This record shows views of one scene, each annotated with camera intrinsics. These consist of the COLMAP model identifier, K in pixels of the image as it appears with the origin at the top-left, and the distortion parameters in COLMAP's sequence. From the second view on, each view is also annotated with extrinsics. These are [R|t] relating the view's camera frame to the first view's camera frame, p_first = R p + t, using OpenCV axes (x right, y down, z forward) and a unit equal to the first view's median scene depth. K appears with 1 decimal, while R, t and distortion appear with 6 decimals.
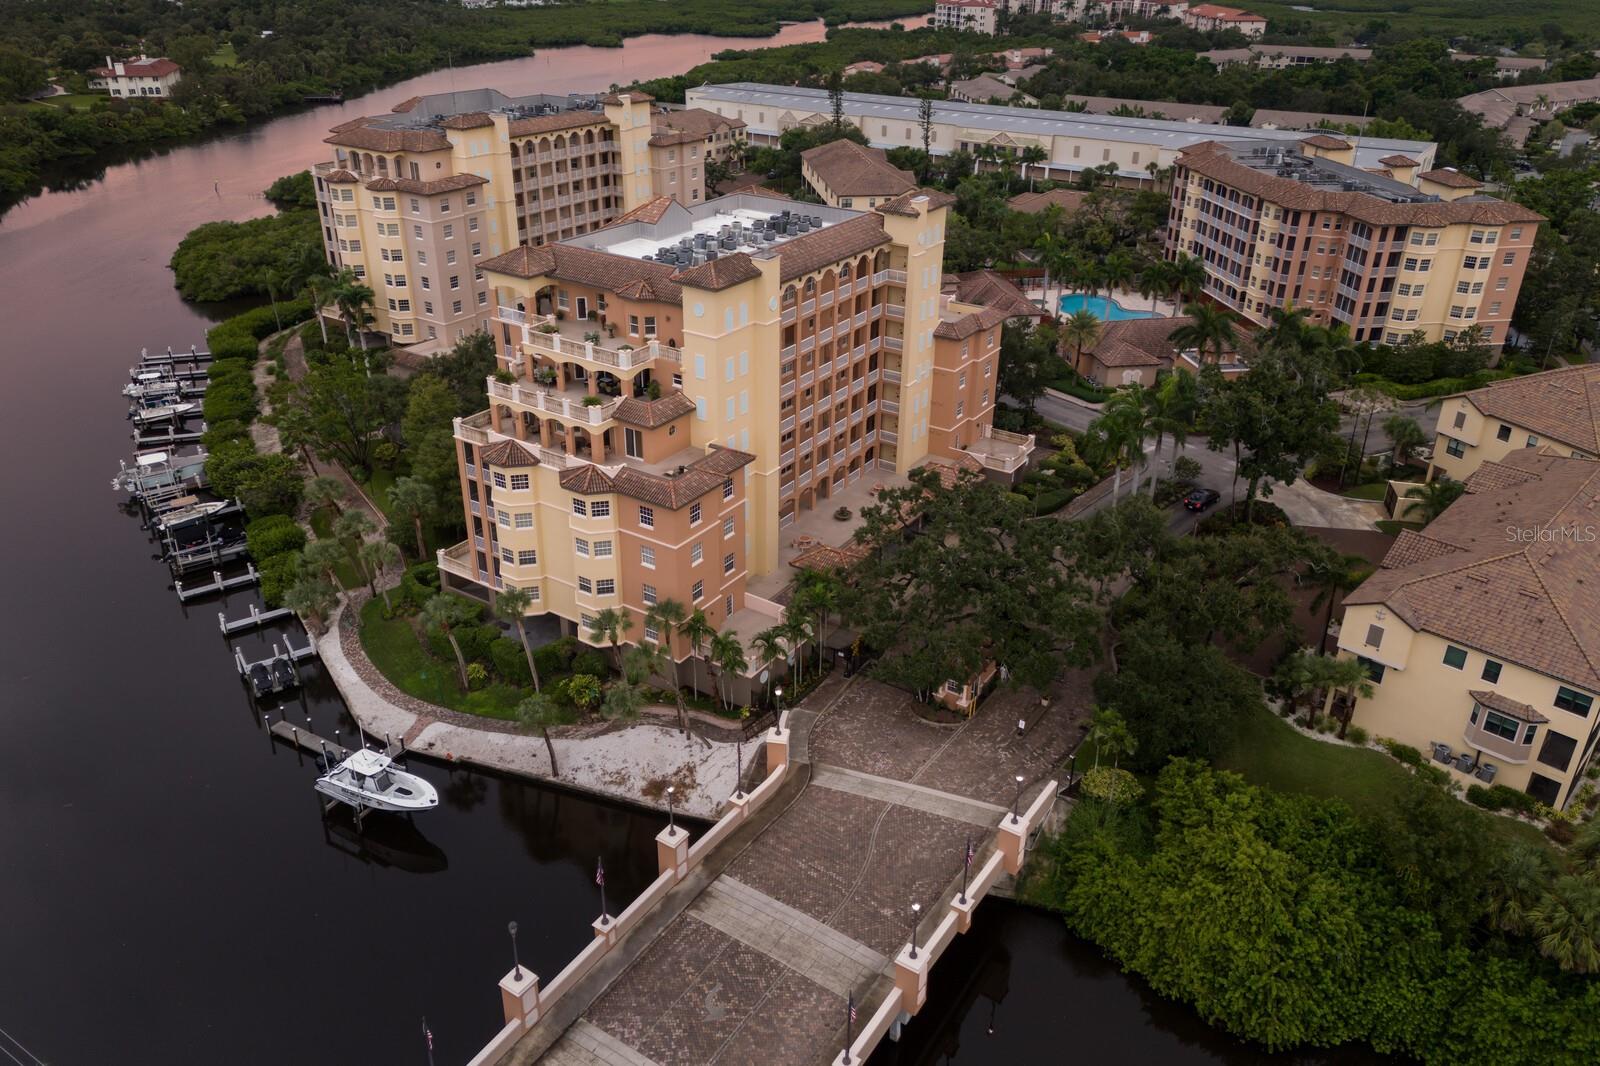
lens RADIAL K [[1159.6, 0, 797.5], [0, 1159.6, 515.6], [0, 0, 1]] dist [0.068755, -0.060989]
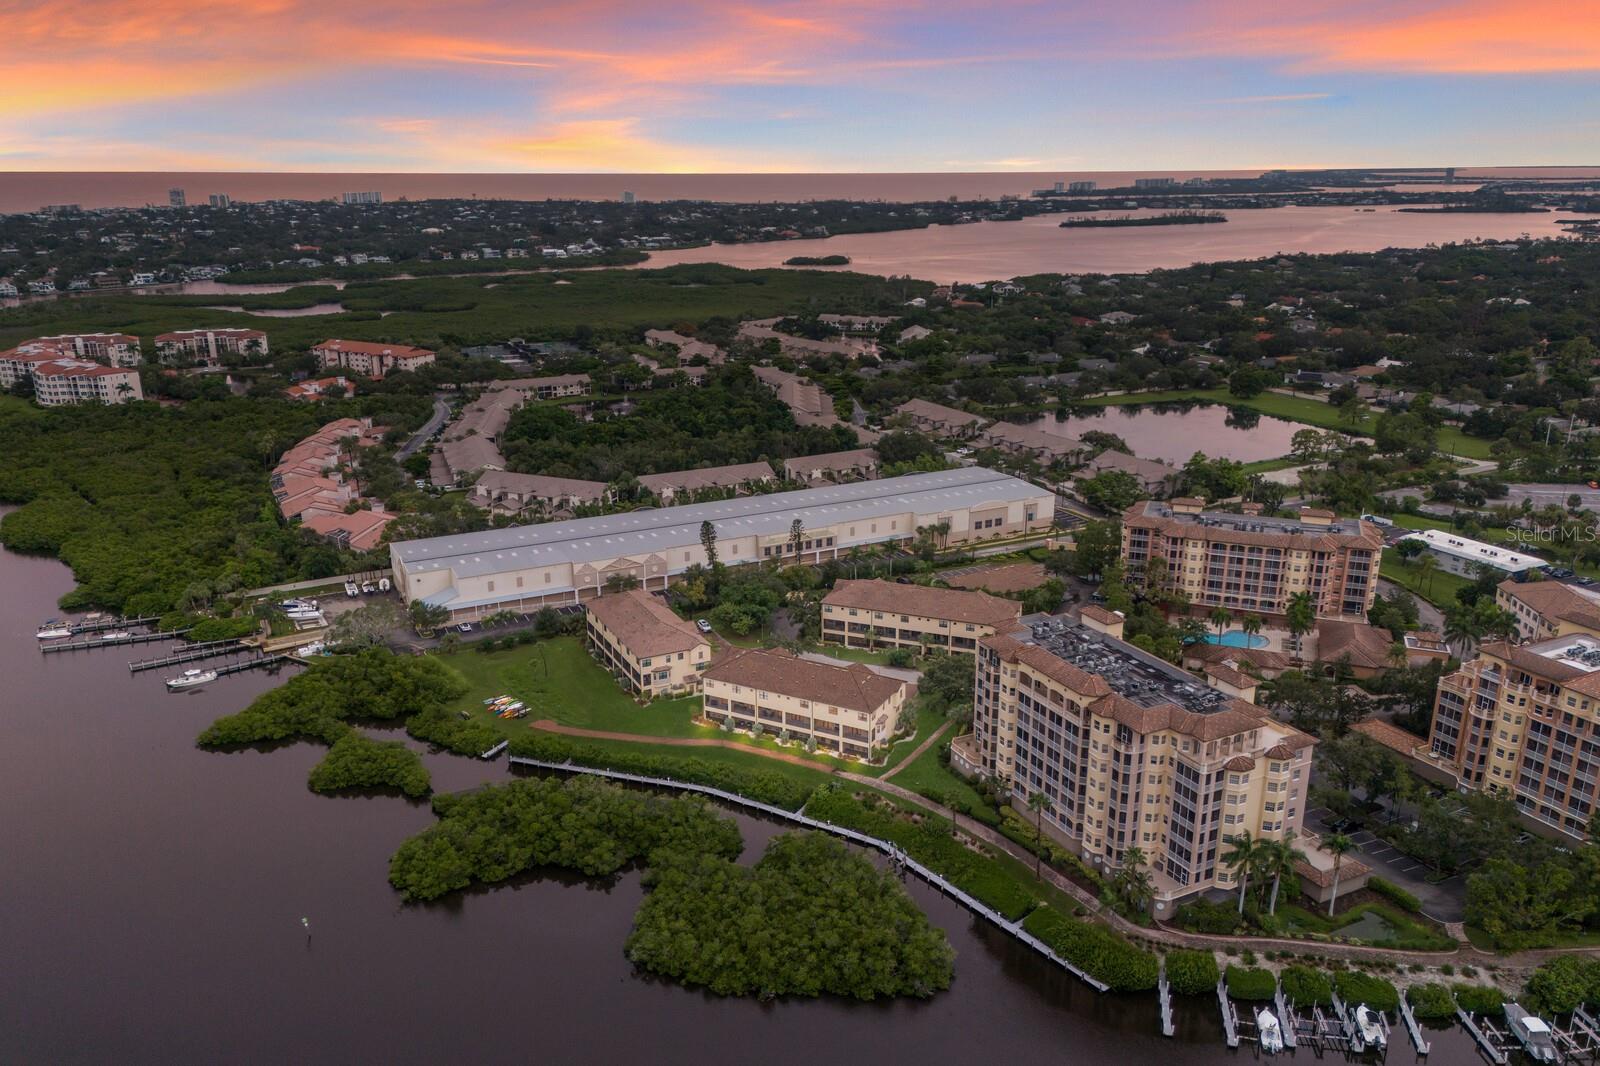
lens RADIAL K [[1176.9, 0, 794.2], [0, 1176.9, 568.4], [0, 0, 1]] dist [0.098072, -0.129919]
pose [[0.497487, -0.290792, 0.817280, -1.524193], [0.398225, 0.913557, 0.082644, -0.746675], [-0.770664, 0.284347, 0.570284, 0.646534]]
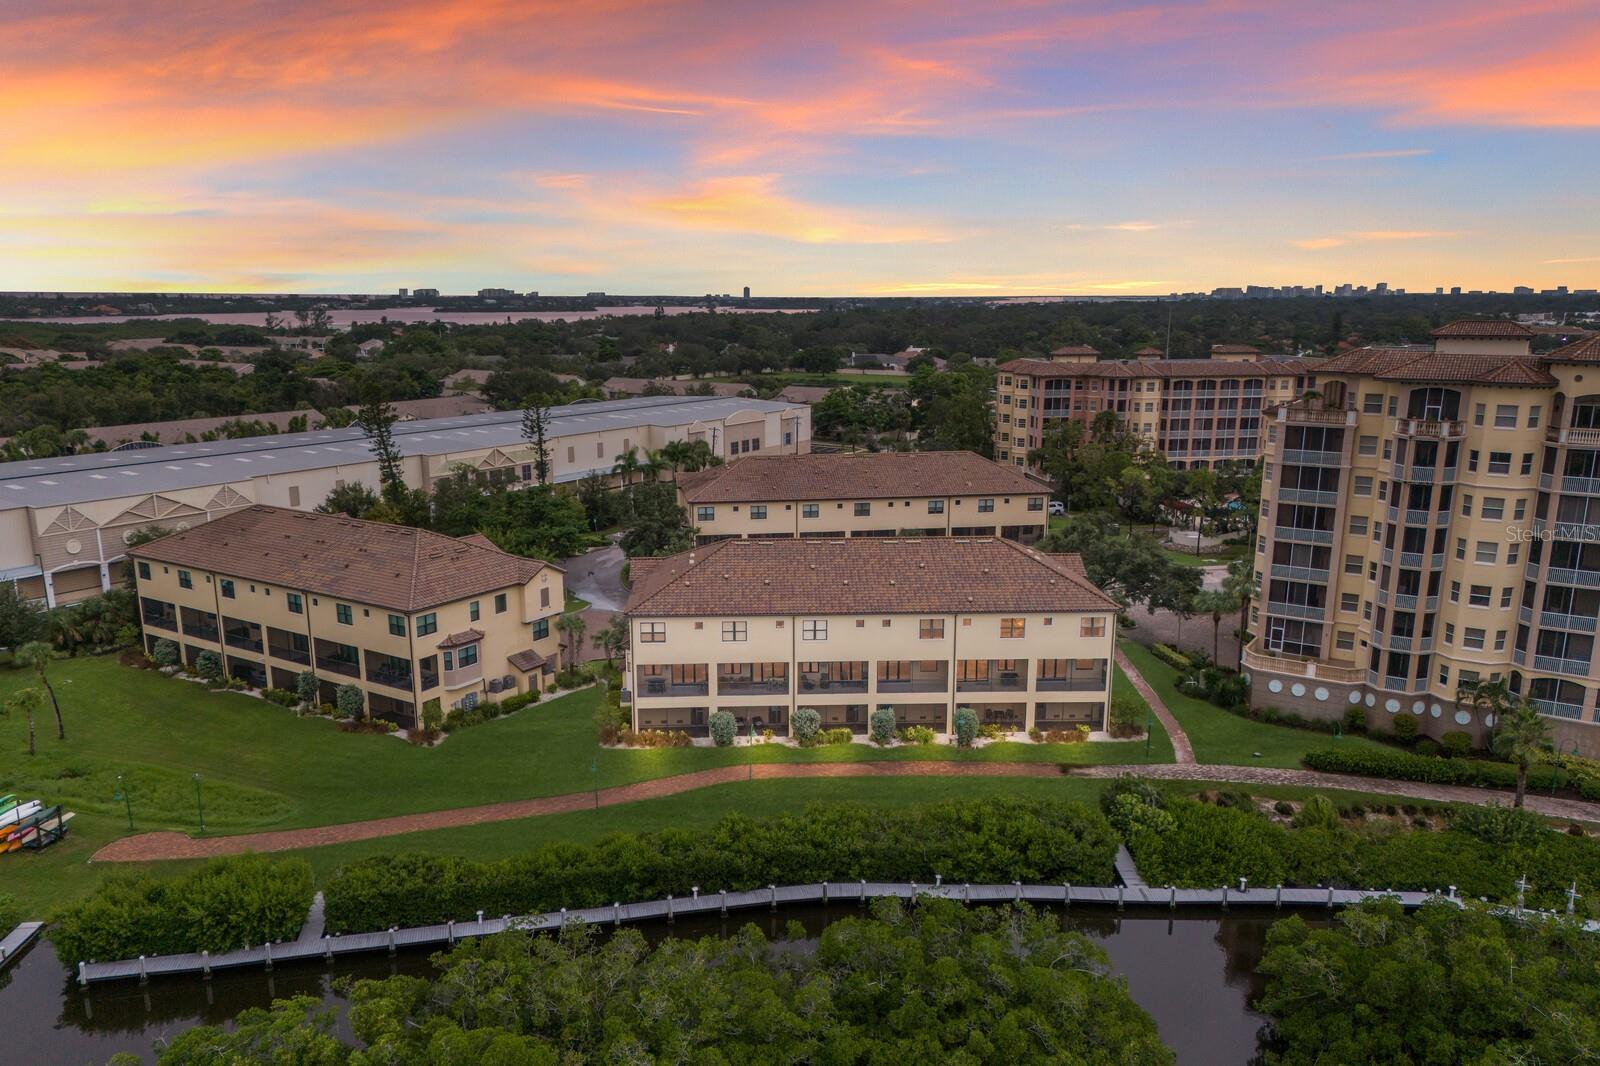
lens RADIAL K [[1175.4, 0, 793.1], [0, 1175.4, 583.3], [0, 0, 1]] dist [0.072880, -0.055386]
pose [[-0.013127, -0.248796, 0.968467, -0.892212], [0.446273, 0.865276, 0.228335, -0.643133], [-0.894801, 0.435198, 0.099673, 1.560431]]
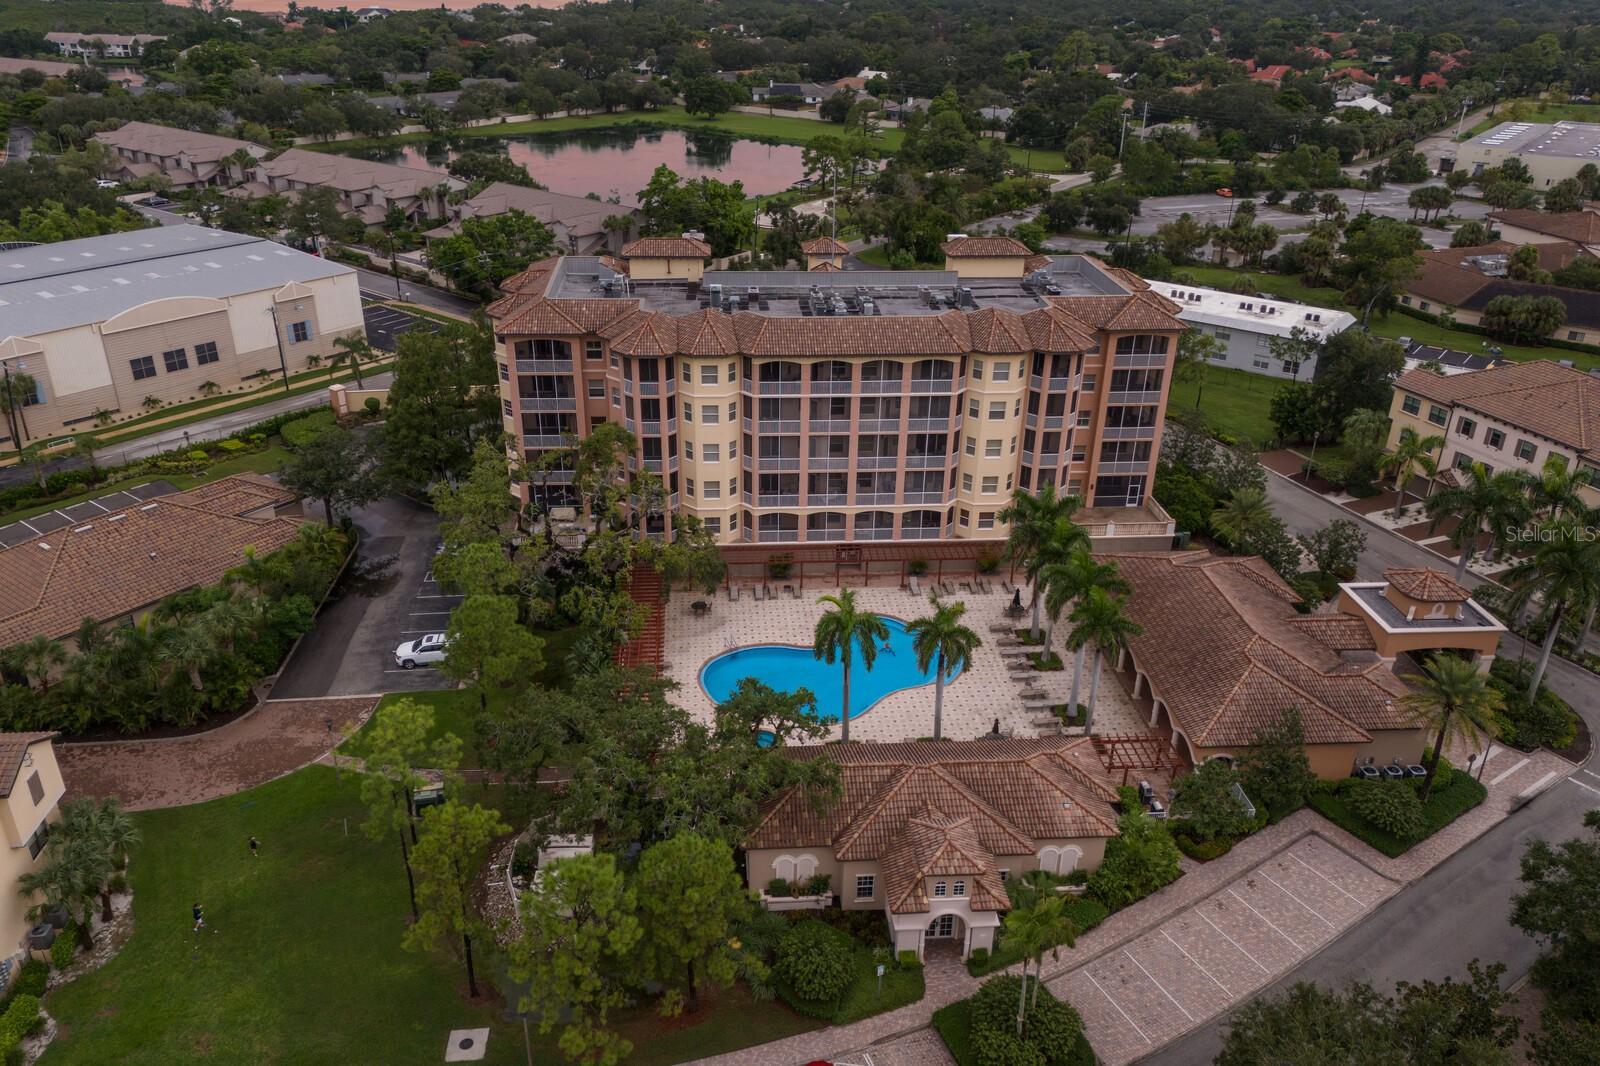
lens RADIAL K [[1158.5, 0, 797.0], [0, 1158.5, 533.6], [0, 0, 1]] dist [0.074859, -0.070214]
pose [[0.064938, -0.450757, 0.890282, -0.163393], [0.432199, 0.816848, 0.382052, -0.502323], [-0.899437, 0.359970, 0.247861, 1.080678]]
